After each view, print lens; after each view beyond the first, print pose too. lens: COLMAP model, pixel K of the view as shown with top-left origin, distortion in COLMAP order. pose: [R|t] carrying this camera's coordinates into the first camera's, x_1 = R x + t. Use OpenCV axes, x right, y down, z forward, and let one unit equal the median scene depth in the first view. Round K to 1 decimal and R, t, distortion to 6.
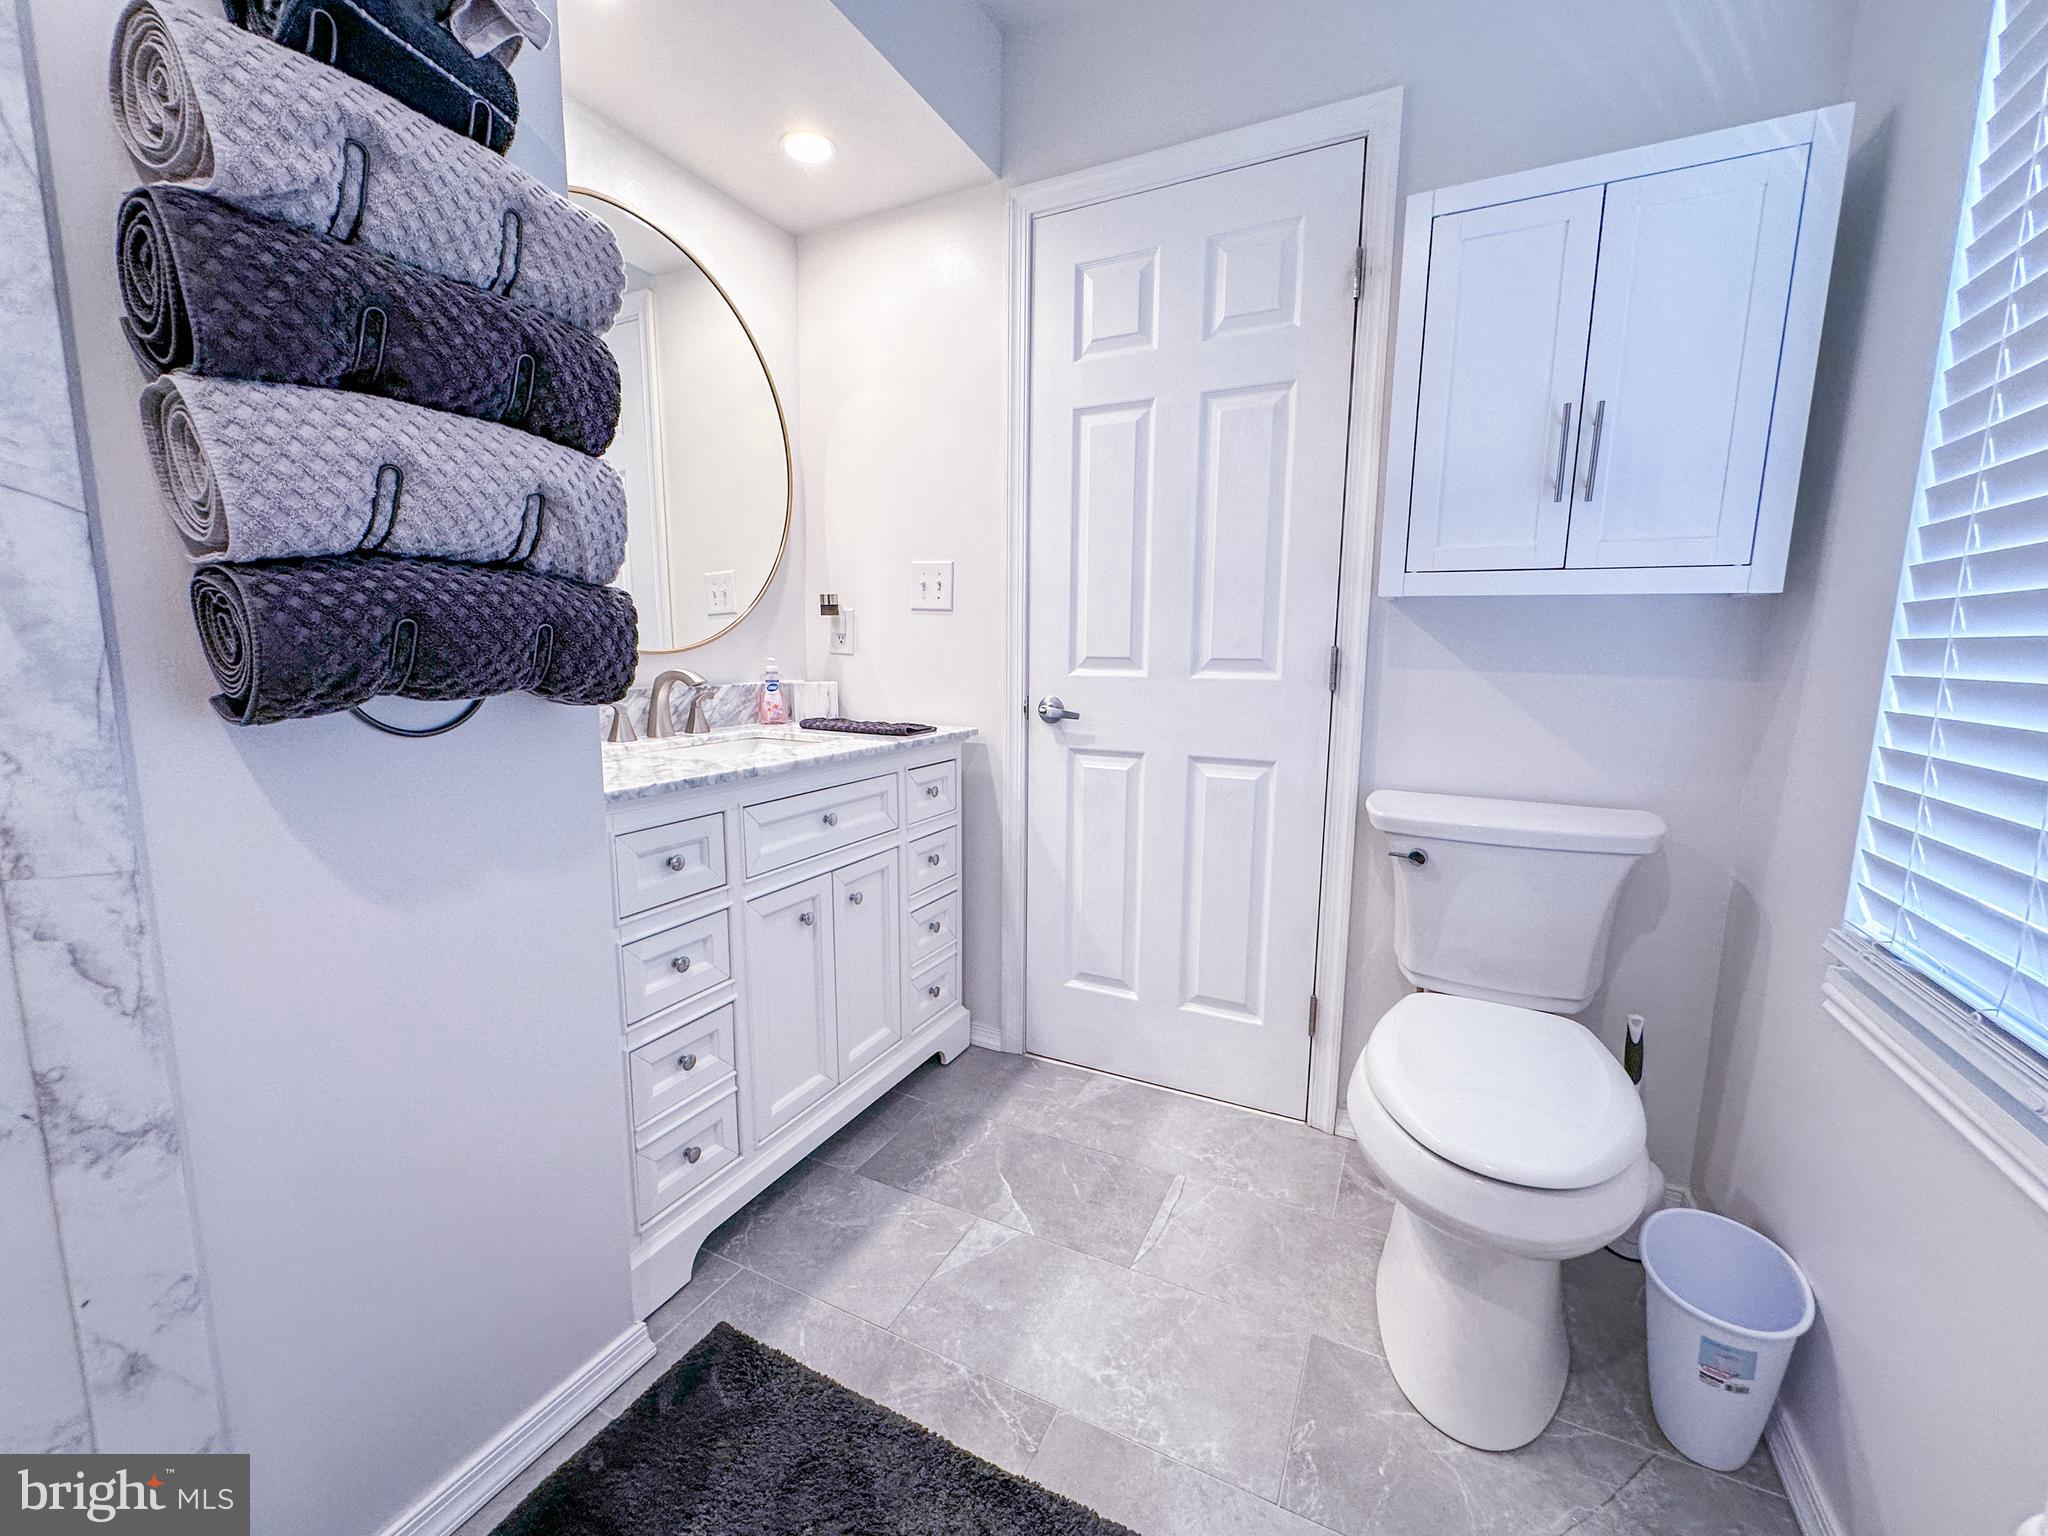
lens RADIAL K [[820.6, 0, 1026.8], [0, 820.6, 770.3], [0, 0, 1]] dist [-0.001683, 0.000070]
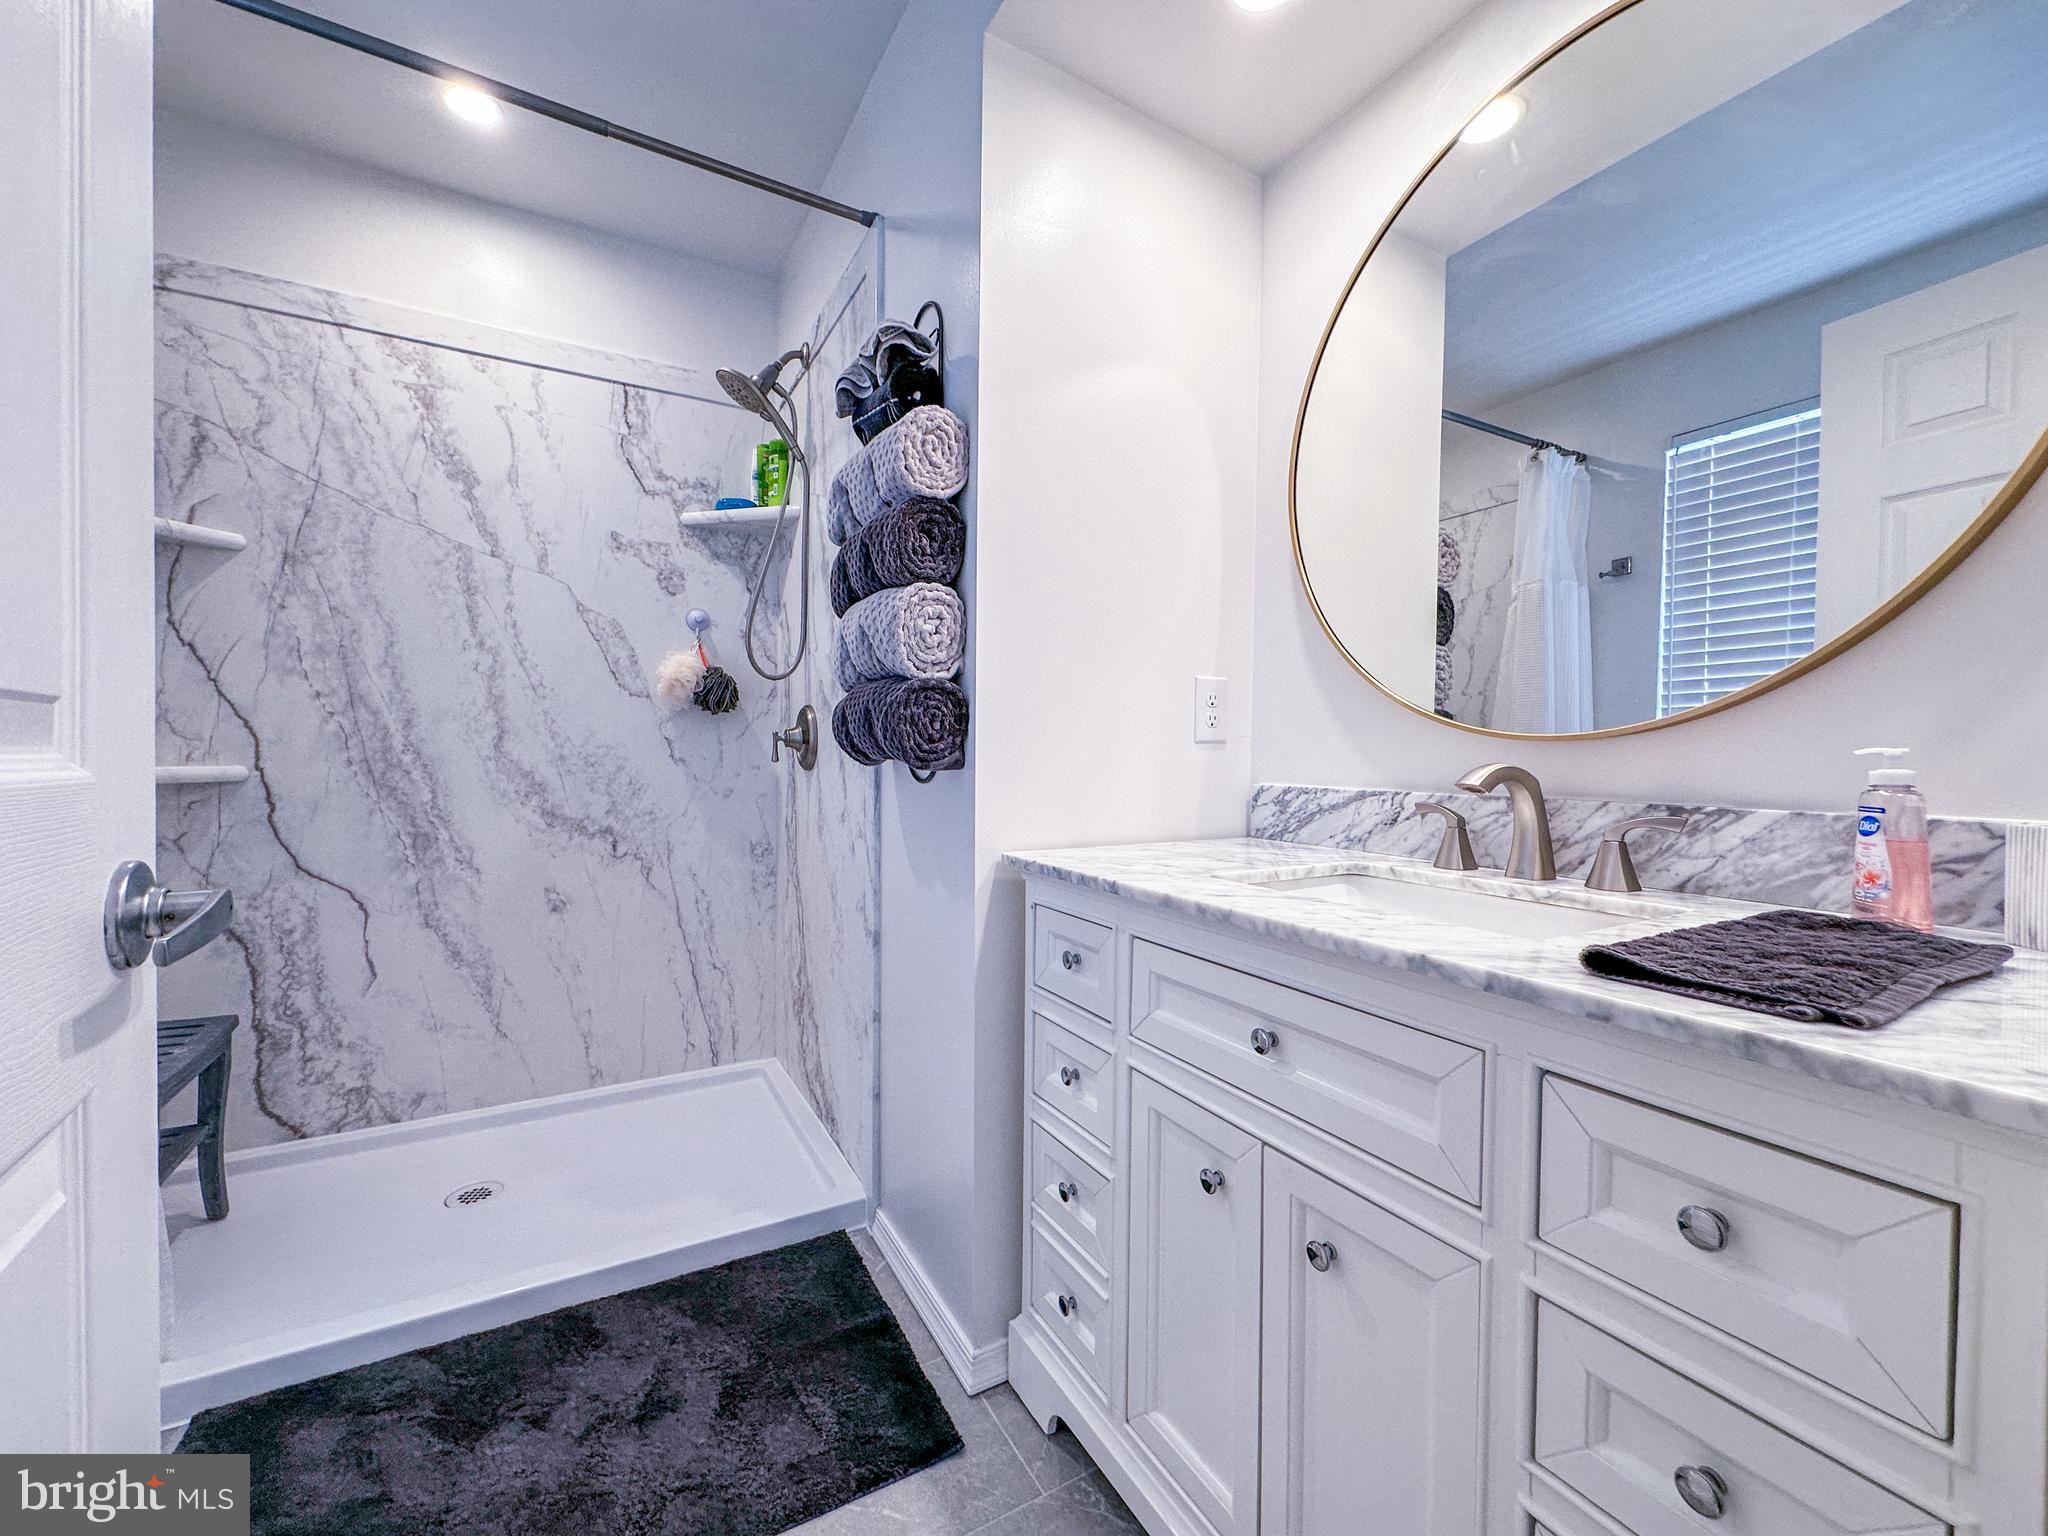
lens RADIAL K [[821.9, 0, 1048.7], [0, 821.9, 766.3], [0, 0, 1]] dist [-0.001509, 0.000216]
pose [[-0.552614, -0.000187, -0.833437, 0.228929], [-0.138492, 0.986118, 0.091607, -0.118557], [0.821850, 0.166048, -0.544969, 0.957847]]
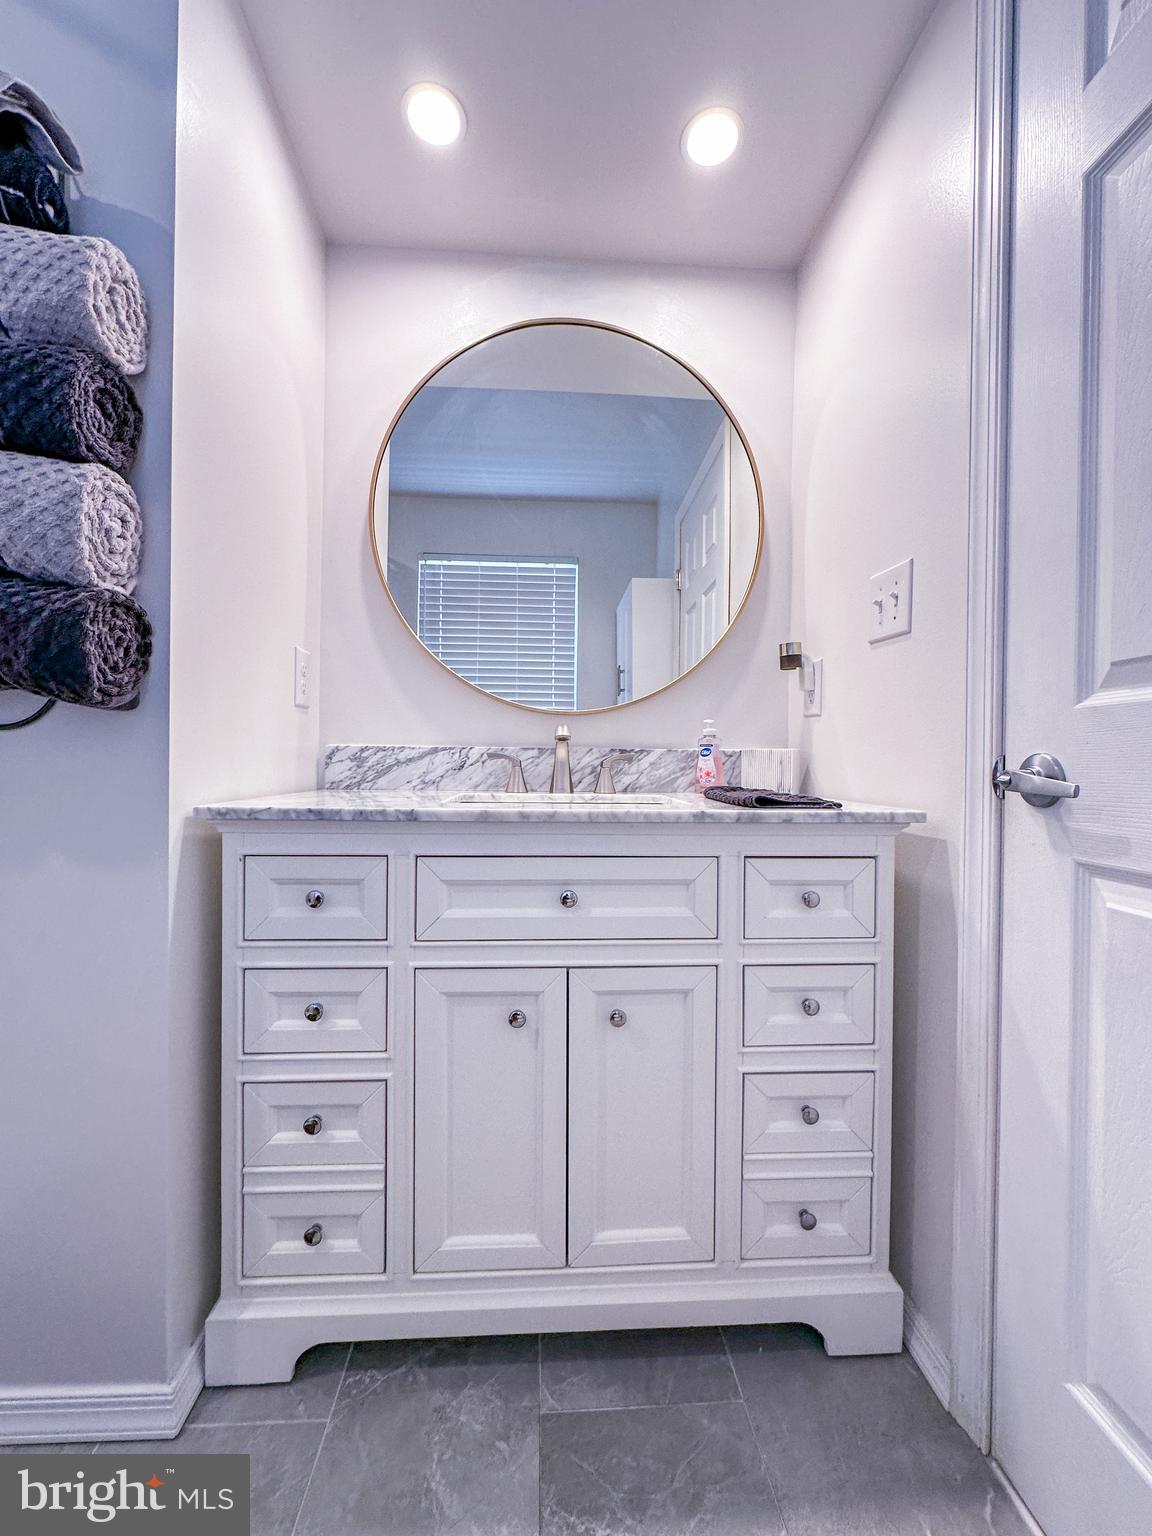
lens RADIAL K [[615.4, 0, 575.6], [0, 615.4, 770.9], [0, 0, 1]] dist [-0.001683, 0.000070]
pose [[0.496055, 0.006539, -0.868267, 0.219597], [-0.135712, 0.988266, -0.070092, -0.015278], [0.857620, 0.152604, 0.491121, 0.590658]]
